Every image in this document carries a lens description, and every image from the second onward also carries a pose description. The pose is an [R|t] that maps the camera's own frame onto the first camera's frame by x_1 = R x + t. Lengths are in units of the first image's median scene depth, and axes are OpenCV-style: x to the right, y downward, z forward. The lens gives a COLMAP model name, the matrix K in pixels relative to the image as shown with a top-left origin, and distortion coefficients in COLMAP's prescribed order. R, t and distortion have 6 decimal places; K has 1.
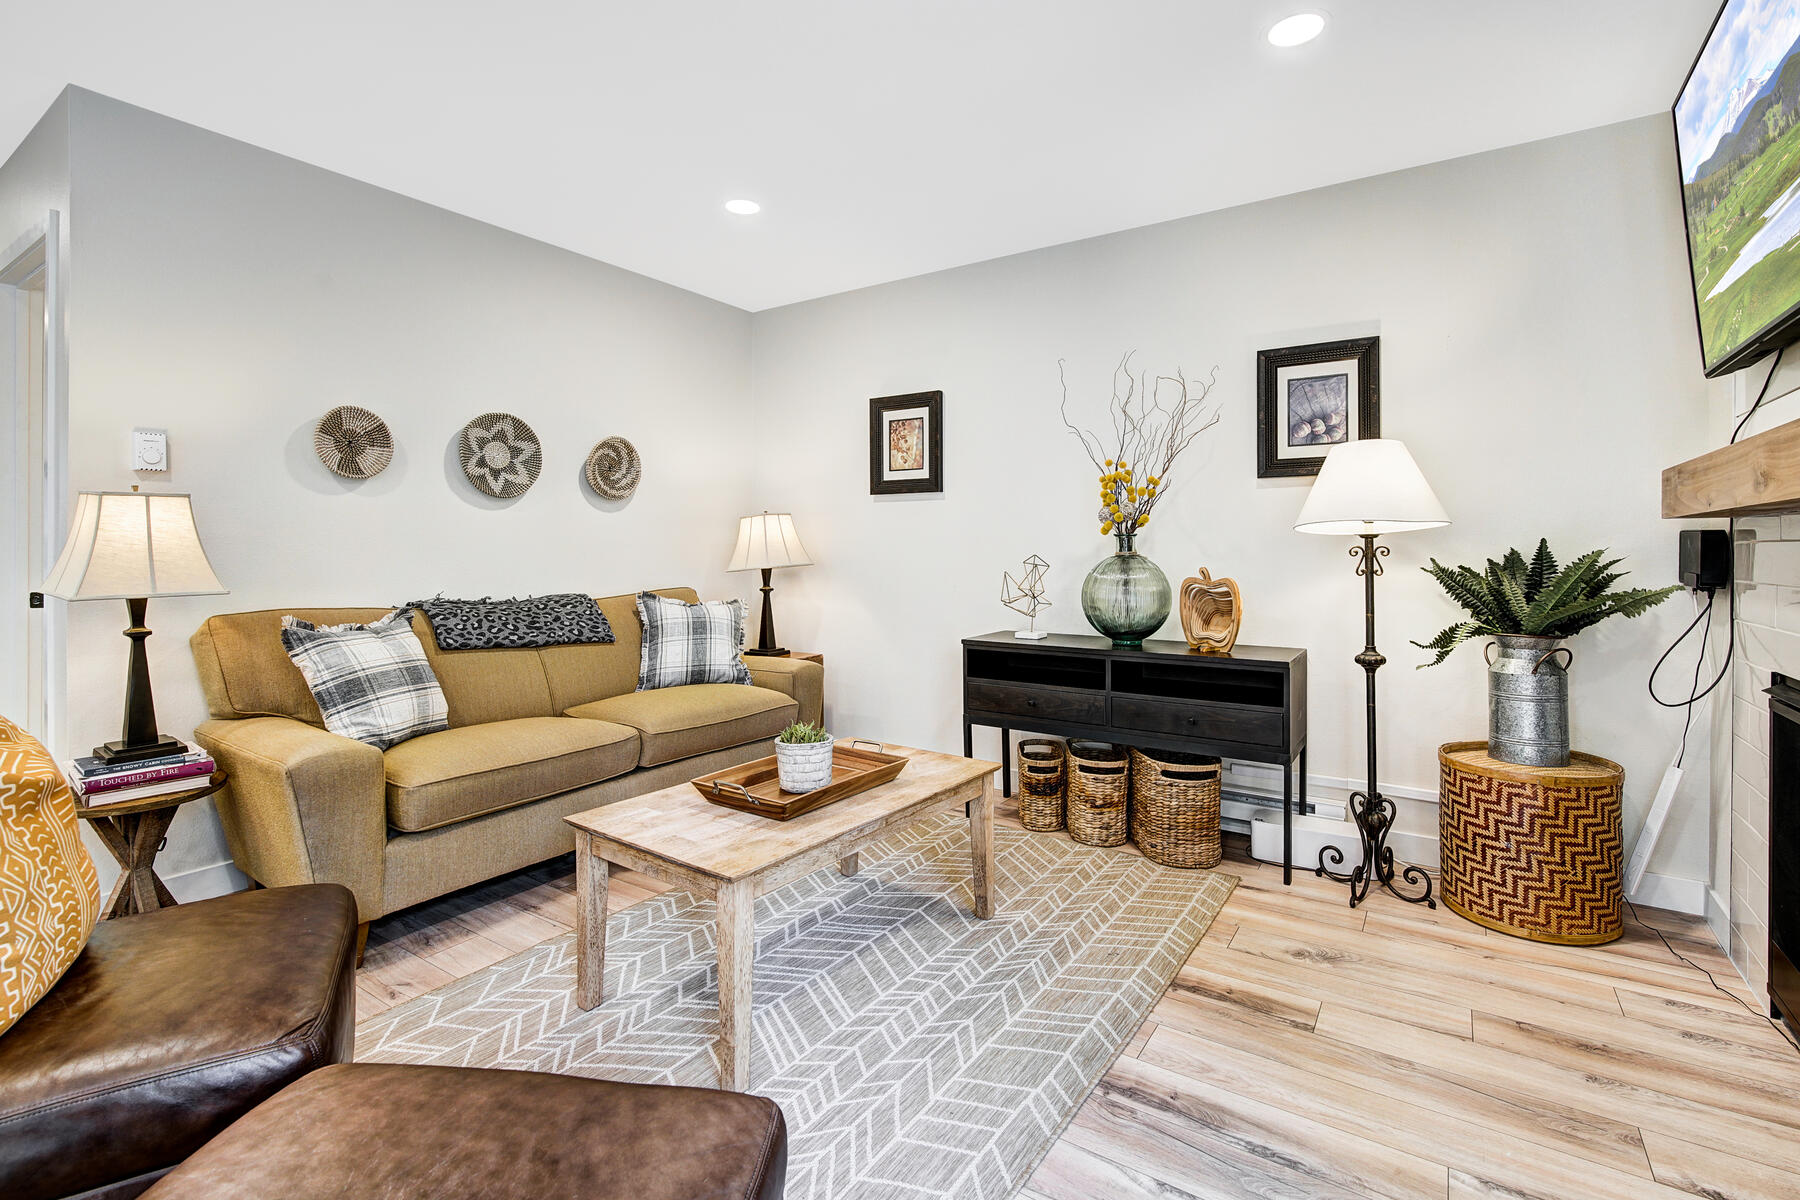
lens RADIAL K [[824.4, 0, 906.6], [0, 824.4, 552.0], [0, 0, 1]] dist [-0.001846, 0.000919]
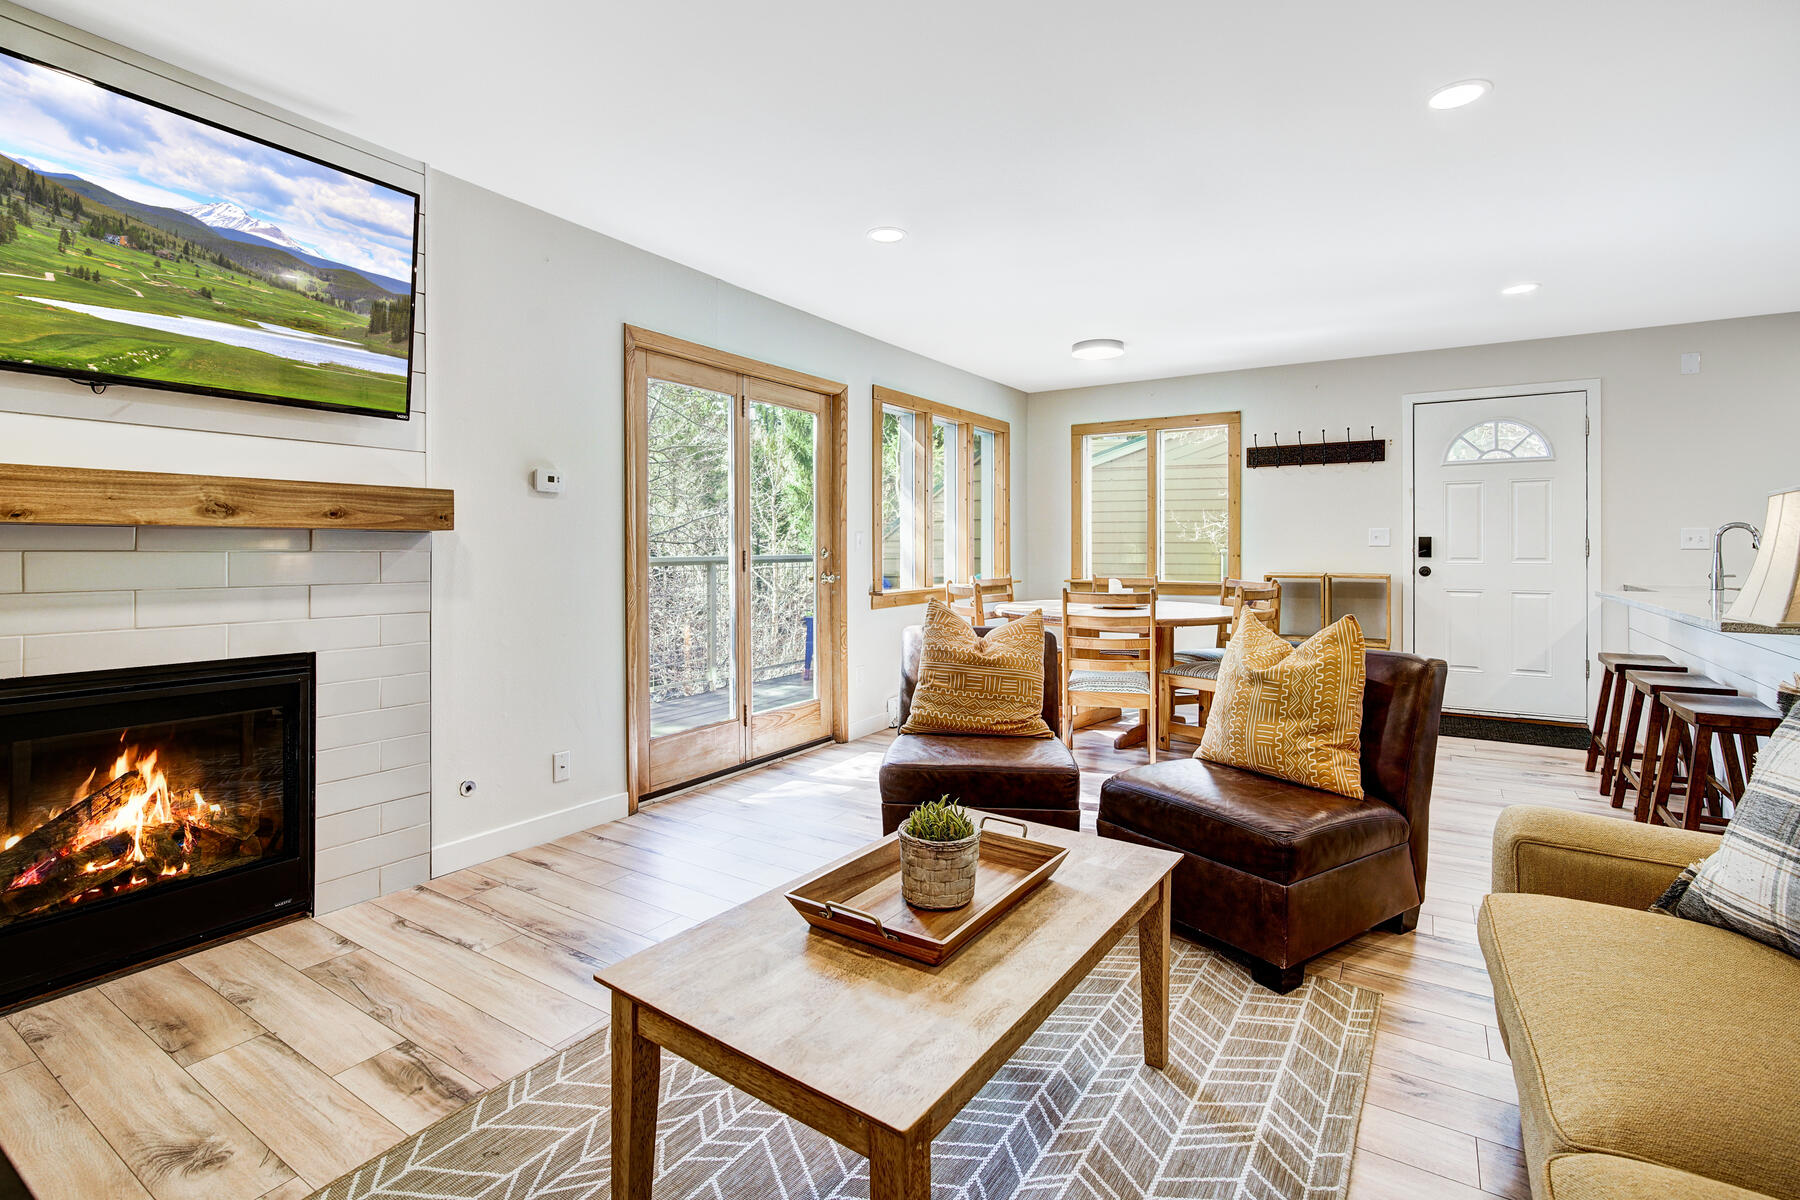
lens RADIAL K [[824.4, 0, 906.6], [0, 824.4, 552.0], [0, 0, 1]] dist [-0.001846, 0.000919]
pose [[-0.999712, -0.000111, -0.023986, -0.057755], [-0.000249, 0.999983, 0.005782, -0.011811], [0.023985, 0.005787, -0.999696, 1.258906]]
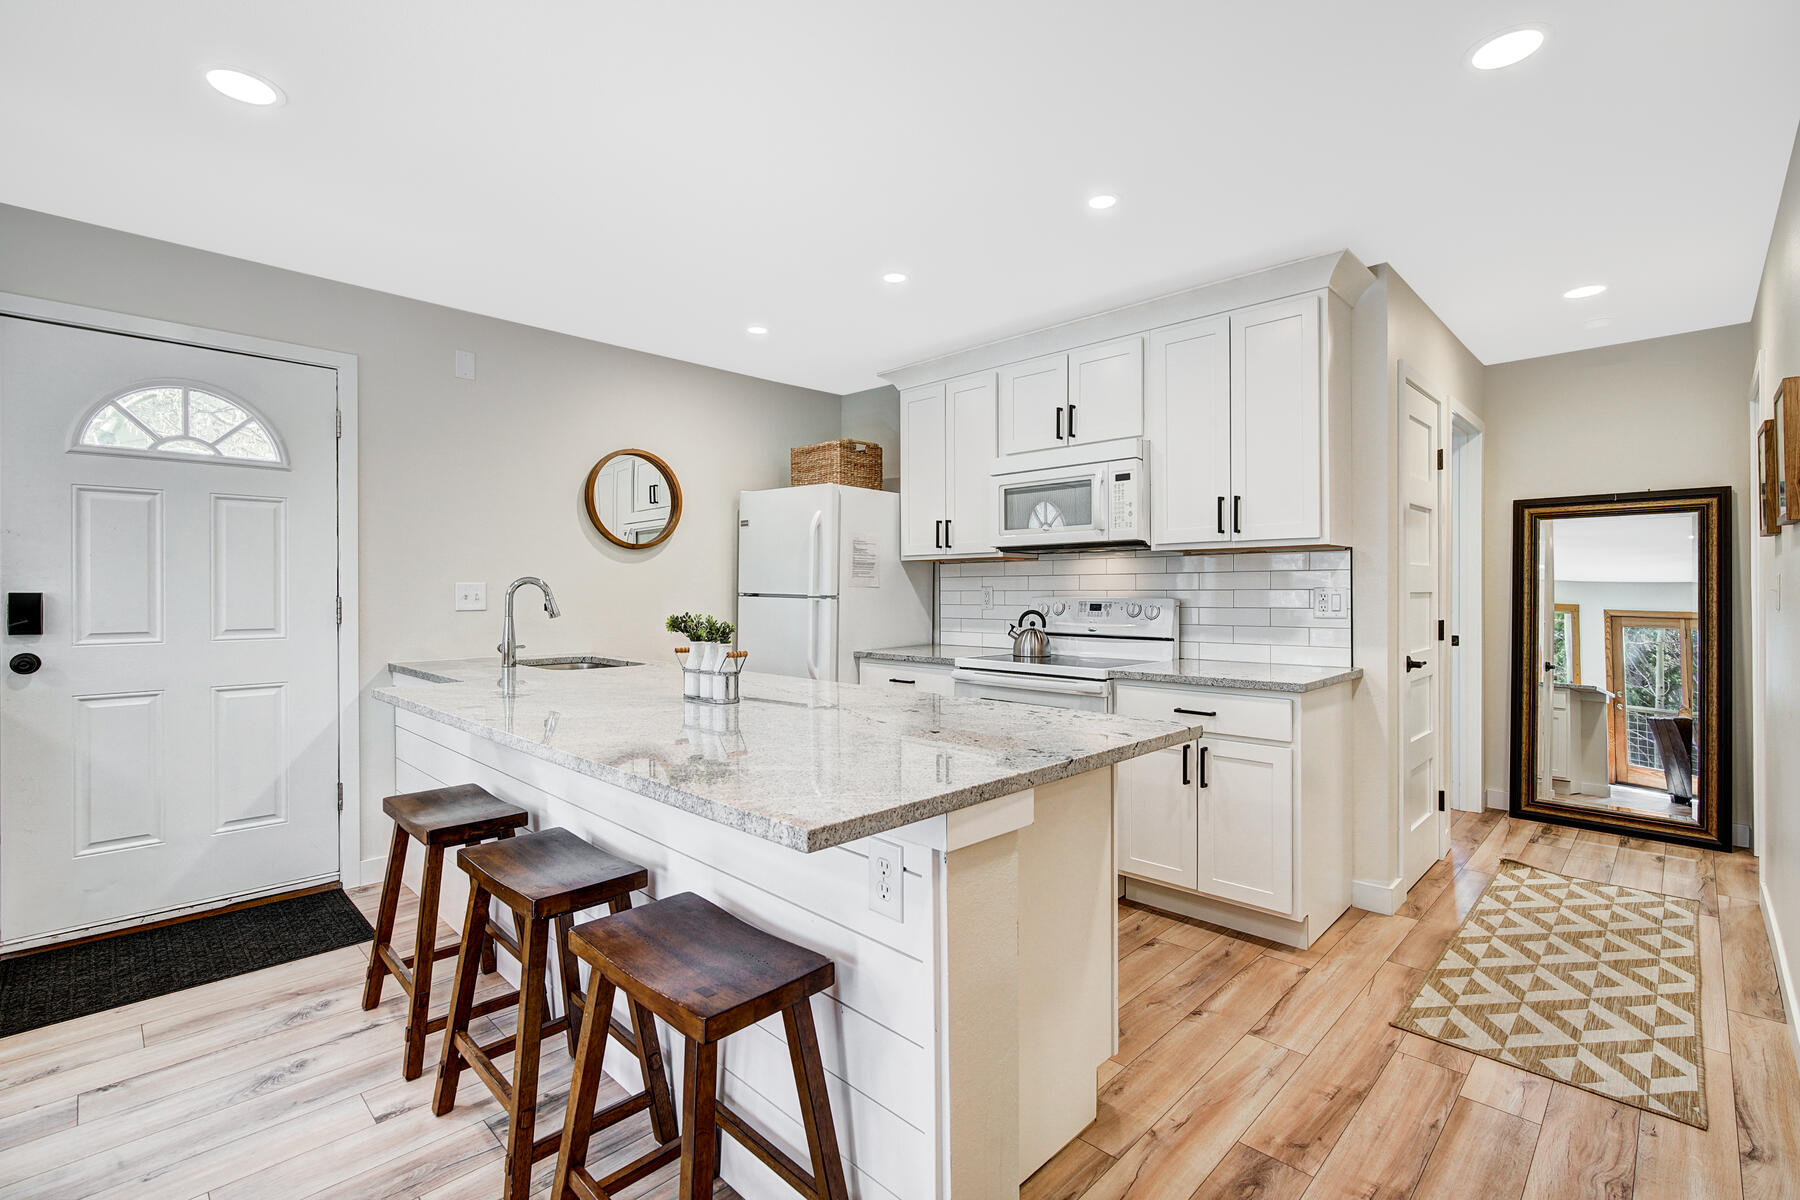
lens RADIAL K [[804.0, 0, 903.1], [0, 804.0, 586.3], [0, 0, 1]] dist [-0.001284, 0.000101]
pose [[-0.186380, -0.005396, -0.982463, -0.573416], [0.001466, 0.999982, -0.005771, -0.035481], [0.982477, -0.002516, -0.186369, 0.554609]]
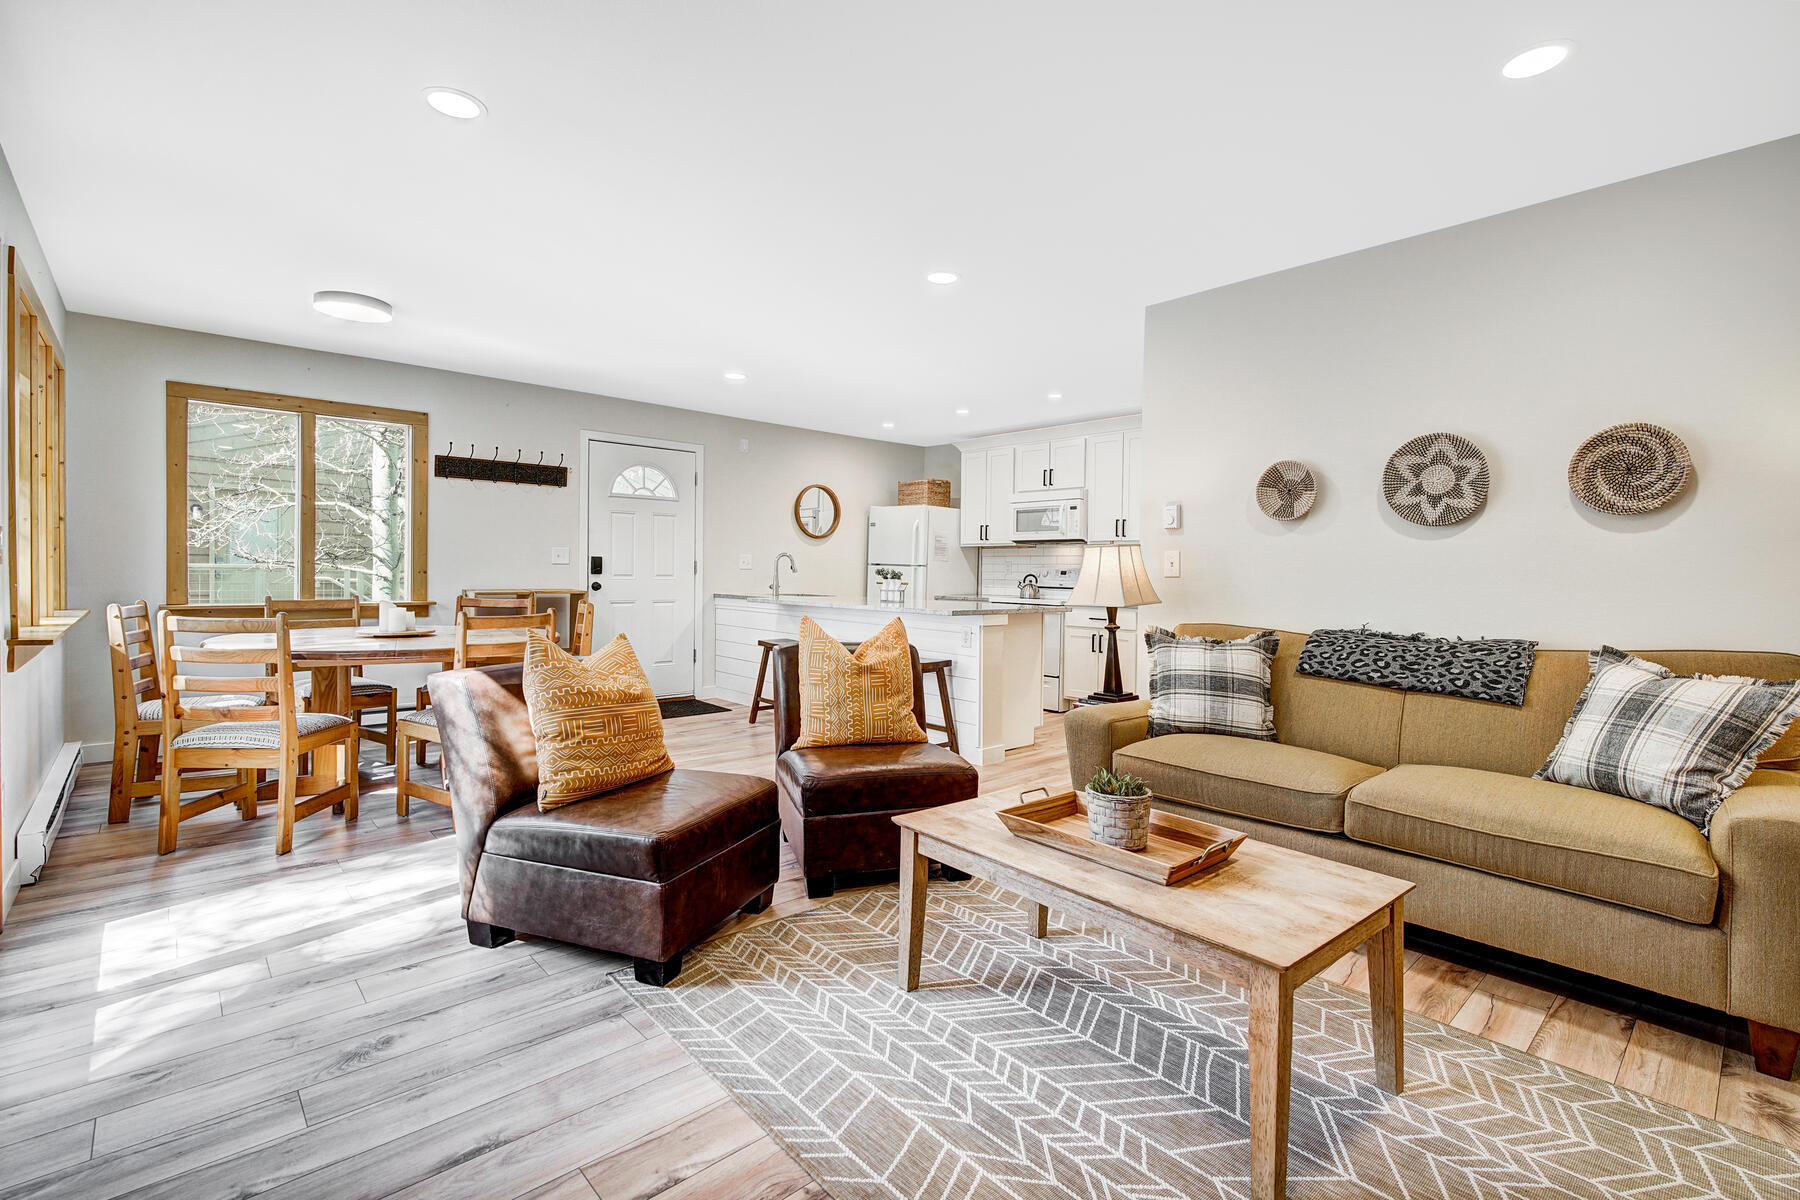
lens RADIAL K [[817.3, 0, 899.5], [0, 817.3, 577.7], [0, 0, 1]] dist [0.000521, 0.000211]
pose [[-0.239078, 0.004061, -0.970992, 0.596664], [-0.014278, 0.999868, 0.007697, -0.007912], [0.970895, 0.015704, -0.238989, 0.720476]]
